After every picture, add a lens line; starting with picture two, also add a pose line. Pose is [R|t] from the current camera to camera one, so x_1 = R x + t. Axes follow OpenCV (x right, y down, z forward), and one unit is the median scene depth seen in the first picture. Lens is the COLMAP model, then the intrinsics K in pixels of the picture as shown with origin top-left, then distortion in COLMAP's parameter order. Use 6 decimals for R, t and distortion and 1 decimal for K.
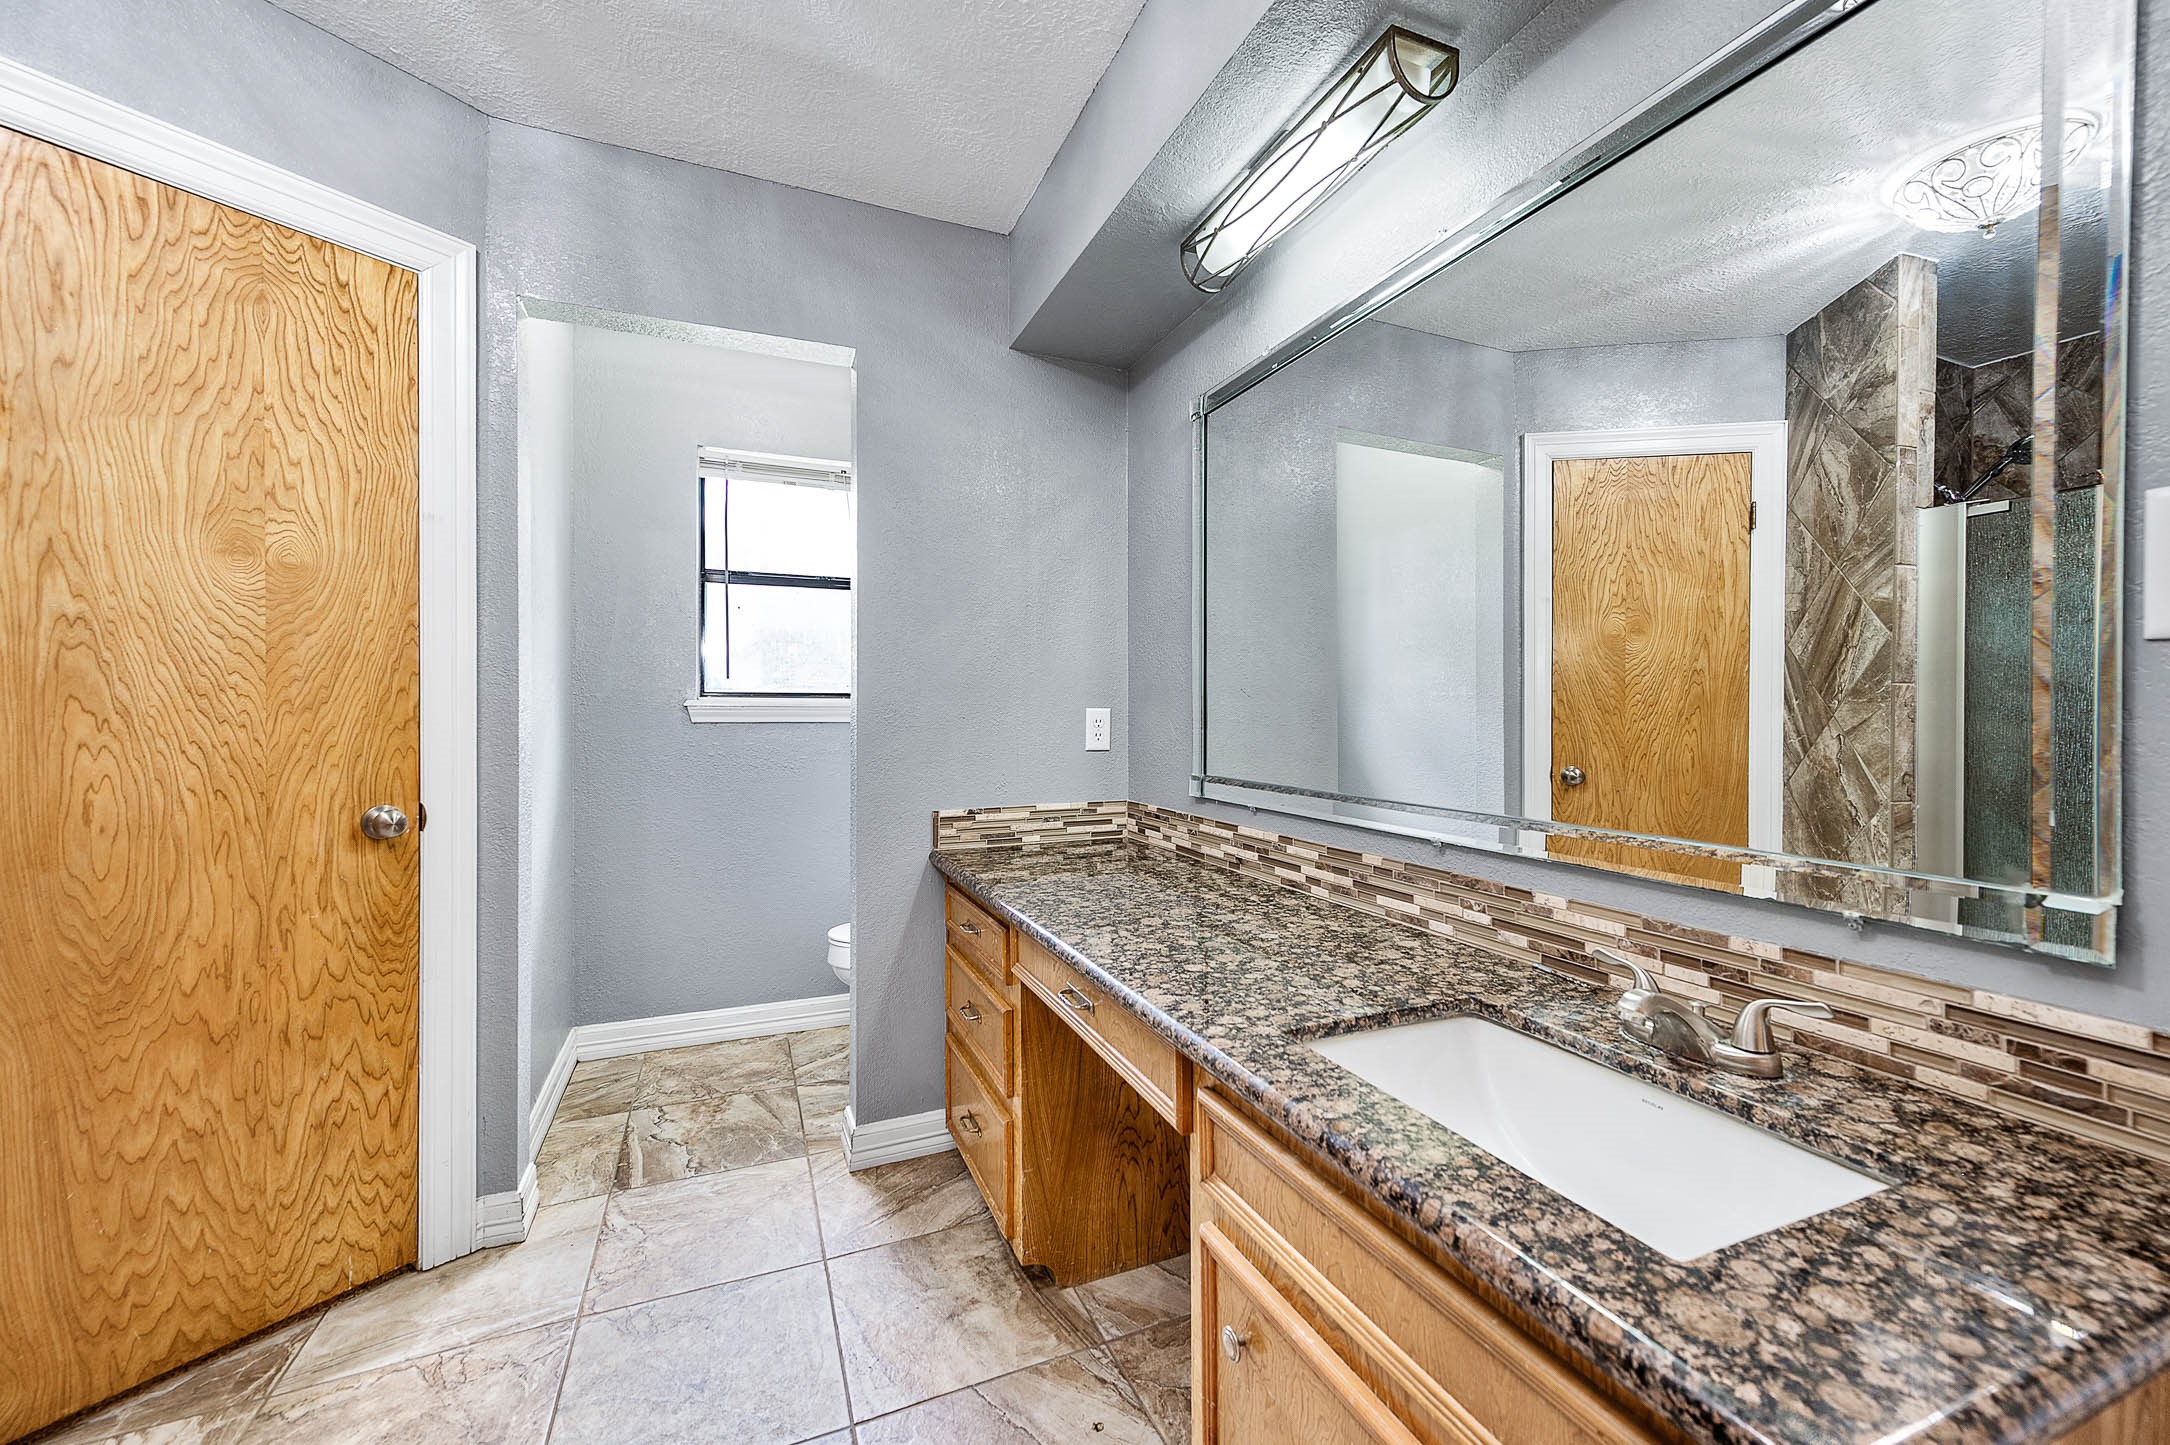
lens RADIAL K [[853.2, 0, 1093.6], [0, 853.2, 711.9], [0, 0, 1]] dist [0.010544, 0.001159]
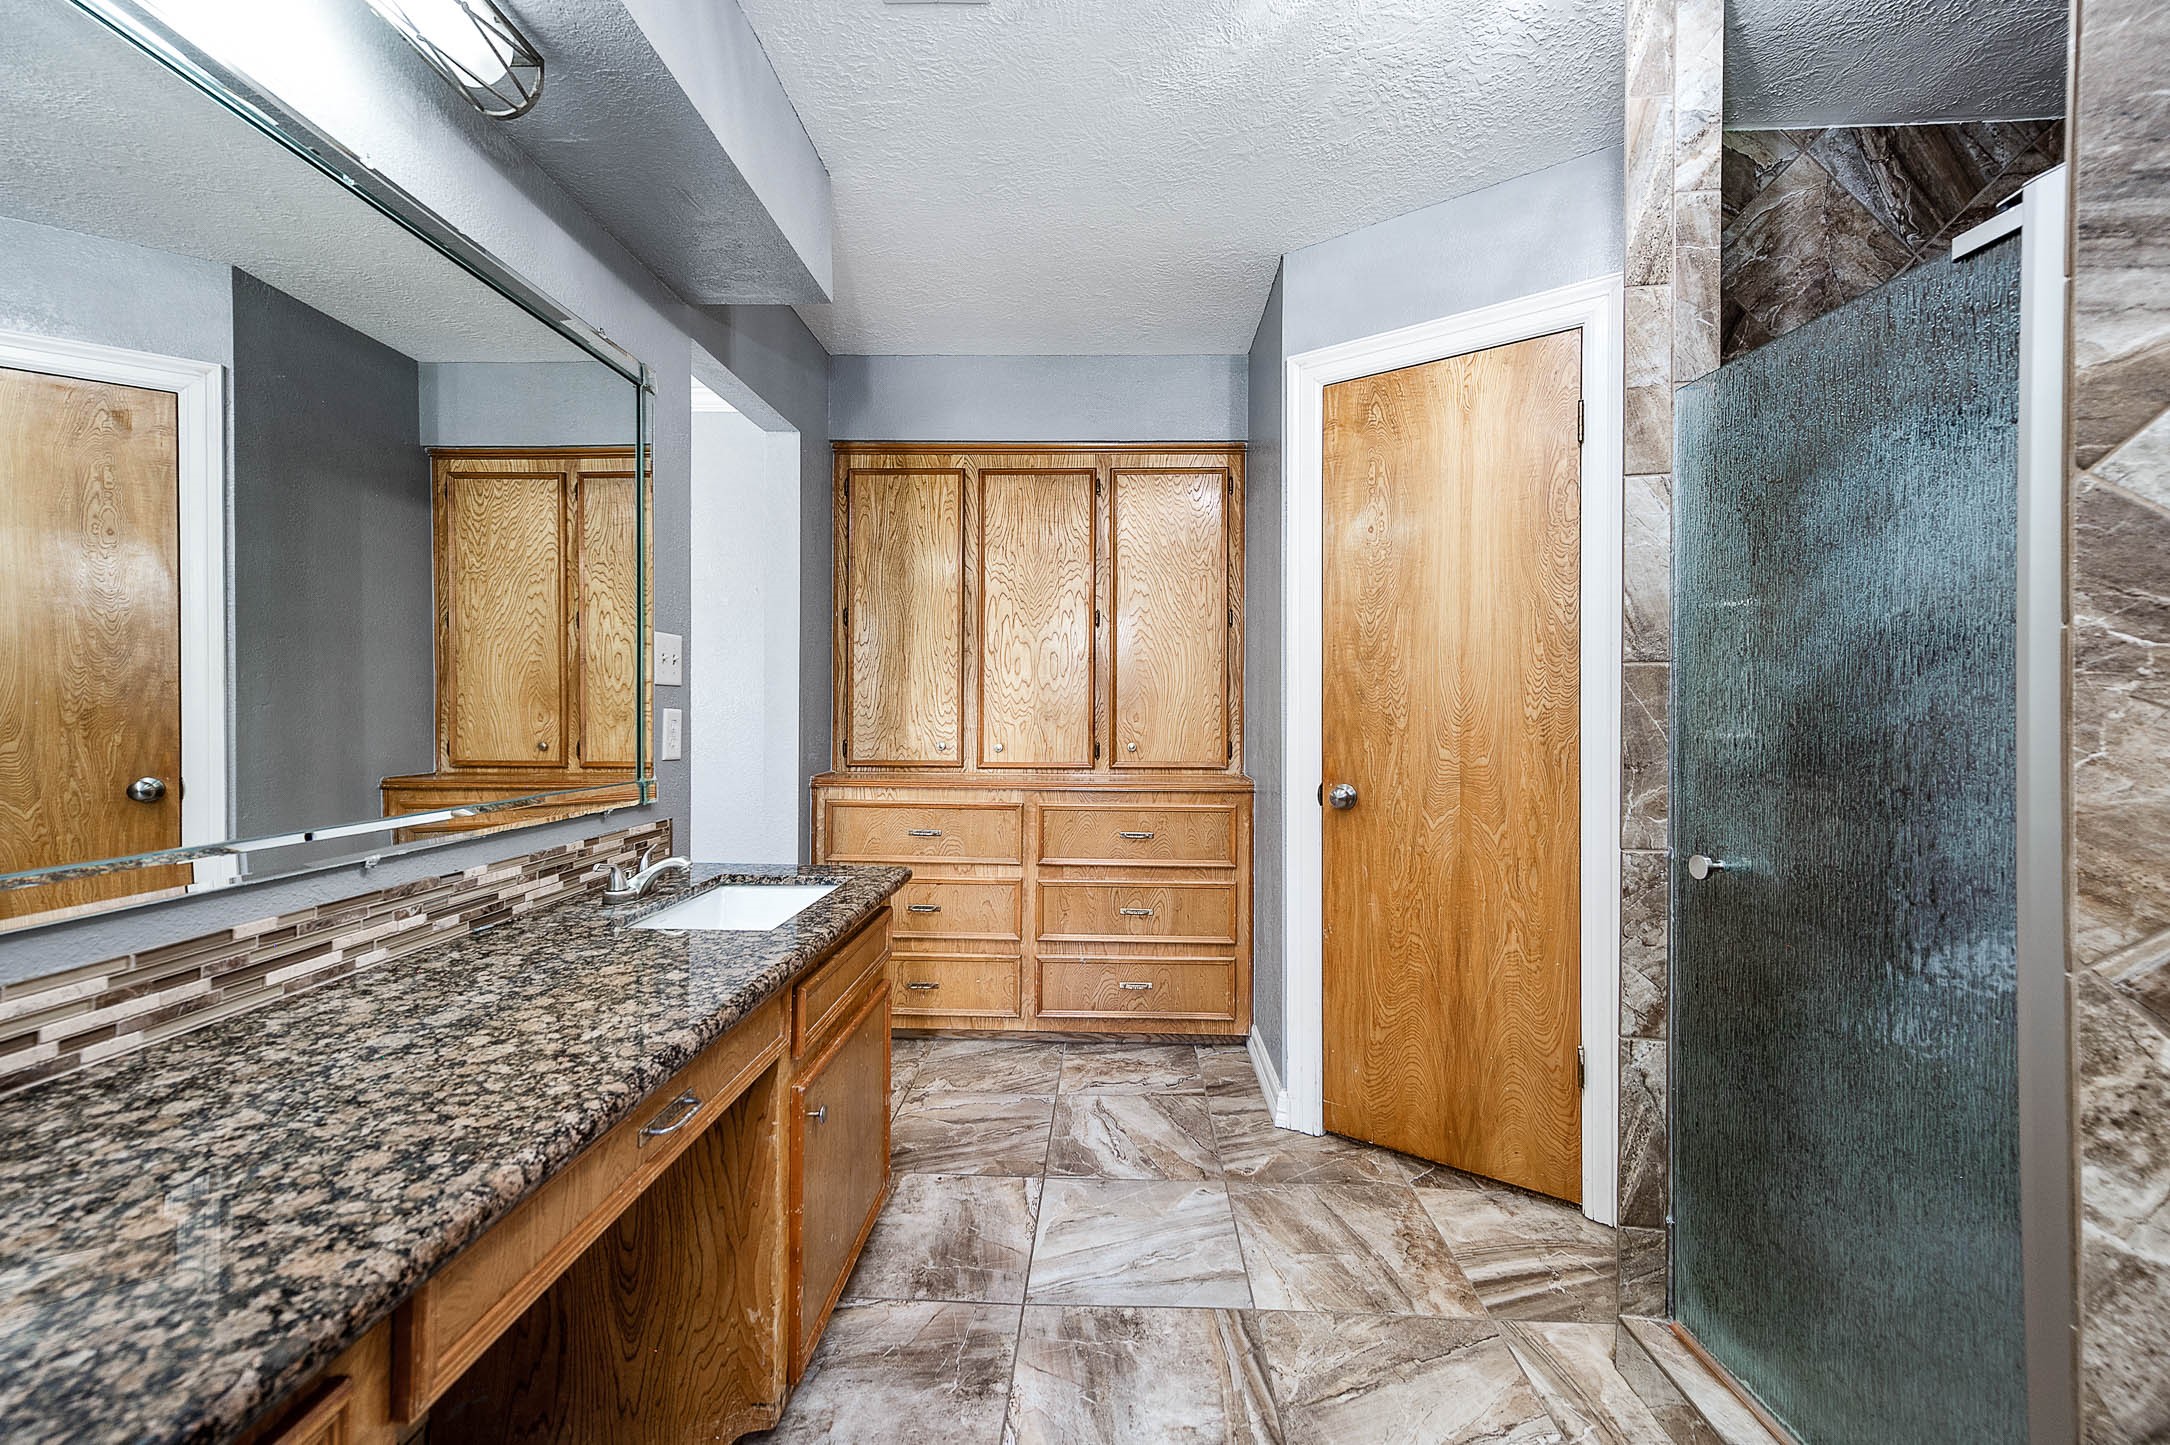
lens RADIAL K [[853.2, 0, 1084.7], [0, 853.2, 715.3], [0, 0, 1]] dist [0.010544, 0.001159]
pose [[-0.906047, -0.003174, 0.423166, -0.557246], [-0.000513, 0.999979, 0.006402, -0.001645], [-0.423178, 0.005583, -0.906030, 1.322658]]
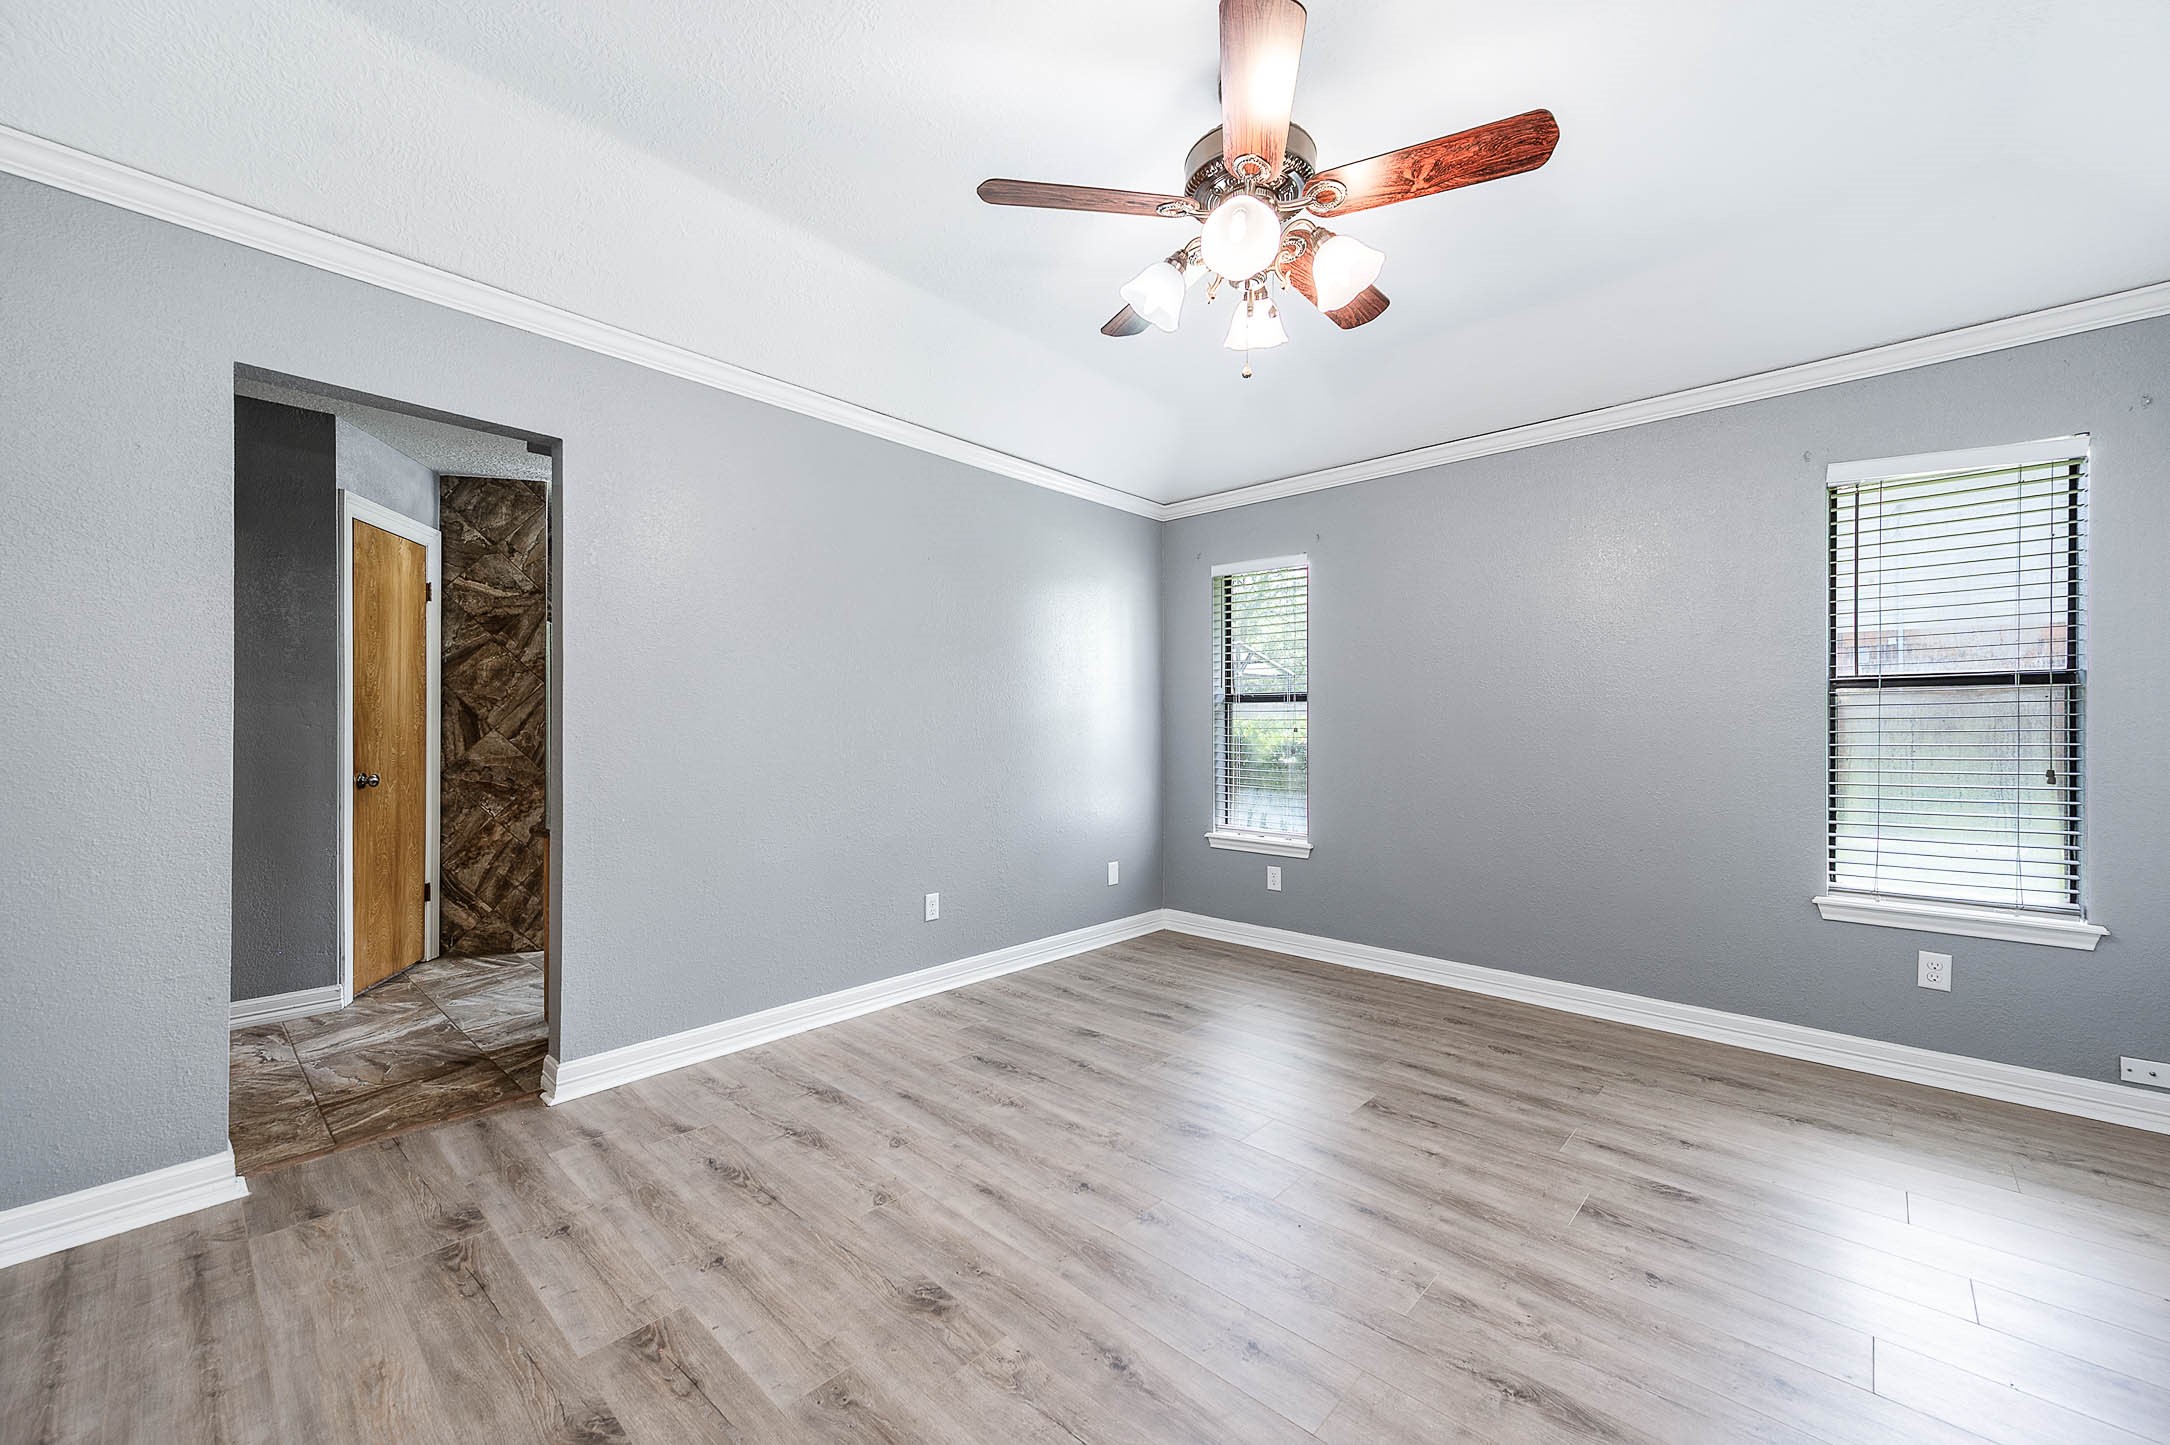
lens RADIAL K [[853.2, 0, 1082.7], [0, 853.2, 726.3], [0, 0, 1]] dist [0.010544, 0.001159]
pose [[0.412926, 0.002886, -0.910760, 2.647690], [-0.003546, 0.999992, 0.001561, -0.014197], [0.910758, 0.002585, 0.412933, 0.617465]]
